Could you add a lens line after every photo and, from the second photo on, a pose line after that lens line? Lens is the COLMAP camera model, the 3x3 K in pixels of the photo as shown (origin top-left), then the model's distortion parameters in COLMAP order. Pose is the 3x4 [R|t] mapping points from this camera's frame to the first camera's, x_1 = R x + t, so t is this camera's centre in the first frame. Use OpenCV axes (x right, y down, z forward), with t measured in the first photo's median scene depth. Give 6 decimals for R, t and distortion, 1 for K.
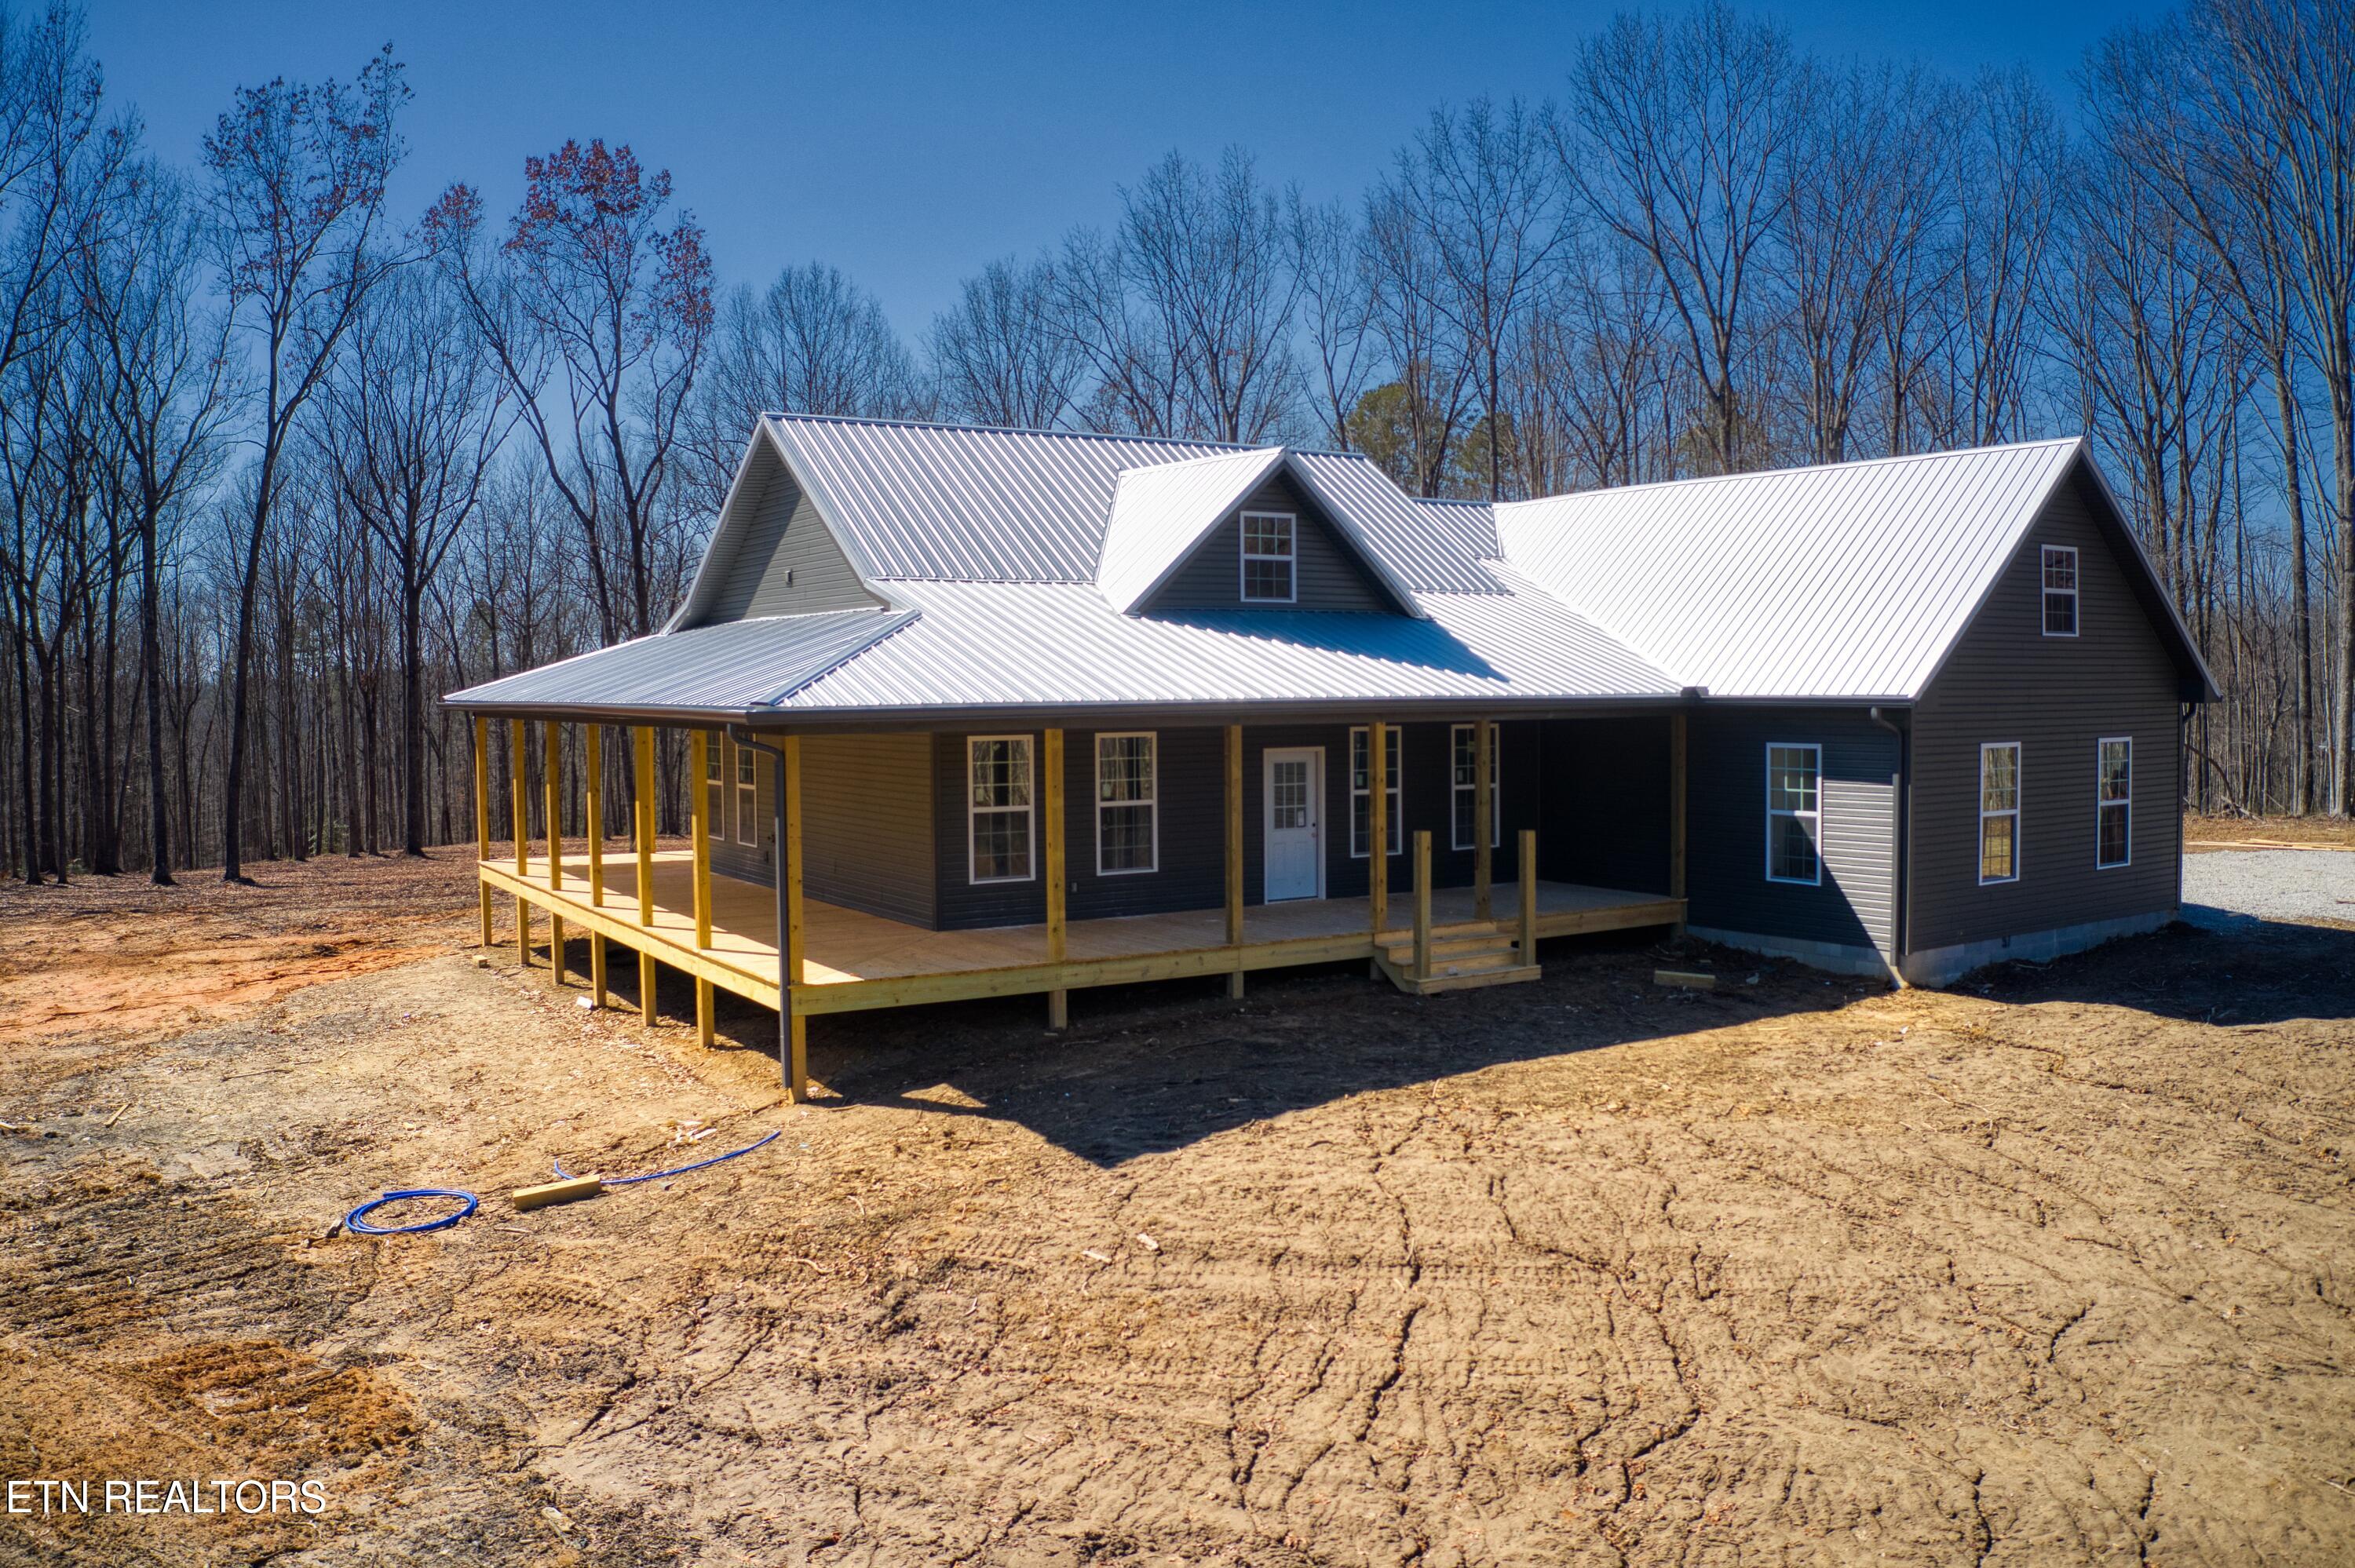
lens RADIAL K [[1898.2, 0, 1203.0], [0, 1898.2, 739.9], [0, 0, 1]] dist [-0.201858, 0.007015]
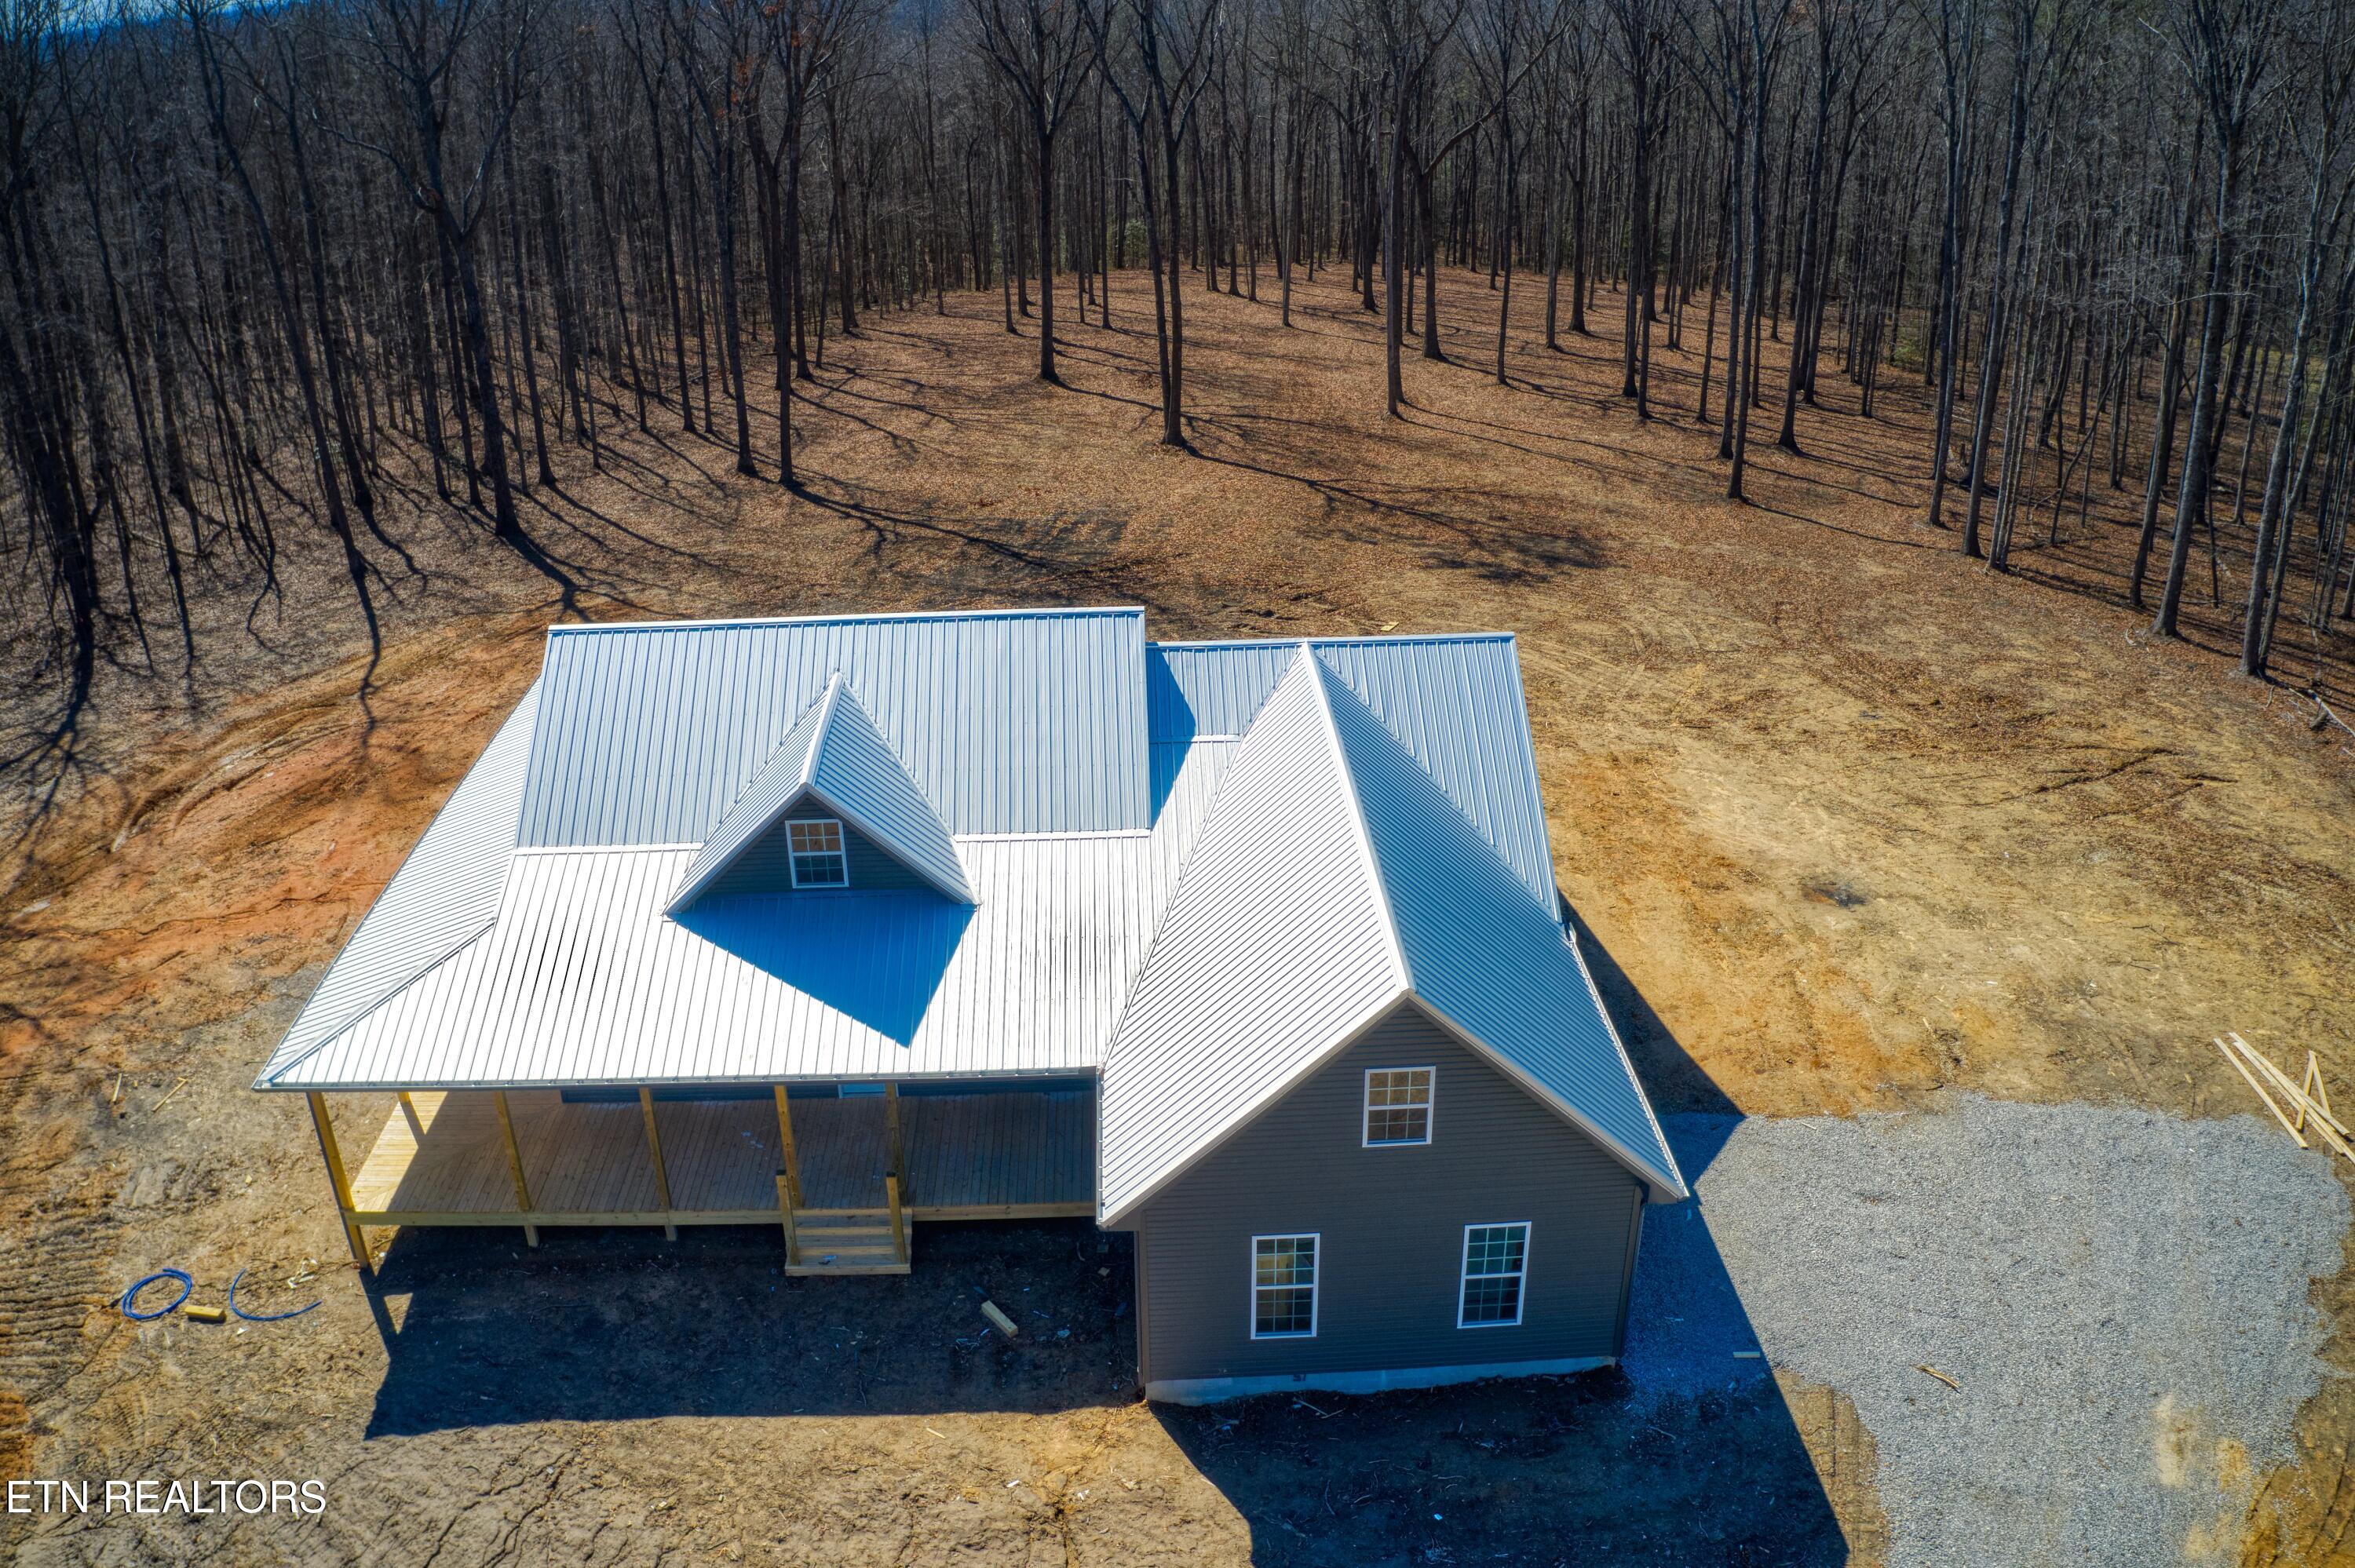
lens RADIAL K [[1860.1, 0, 1176.9], [0, 1860.1, 773.8], [0, 0, 1]] dist [-0.193253, 0.016455]
pose [[0.863155, 0.206178, -0.460928, 0.827131], [-0.005277, 0.916471, 0.400065, -0.665973], [0.504912, -0.342886, 0.792145, 0.245796]]
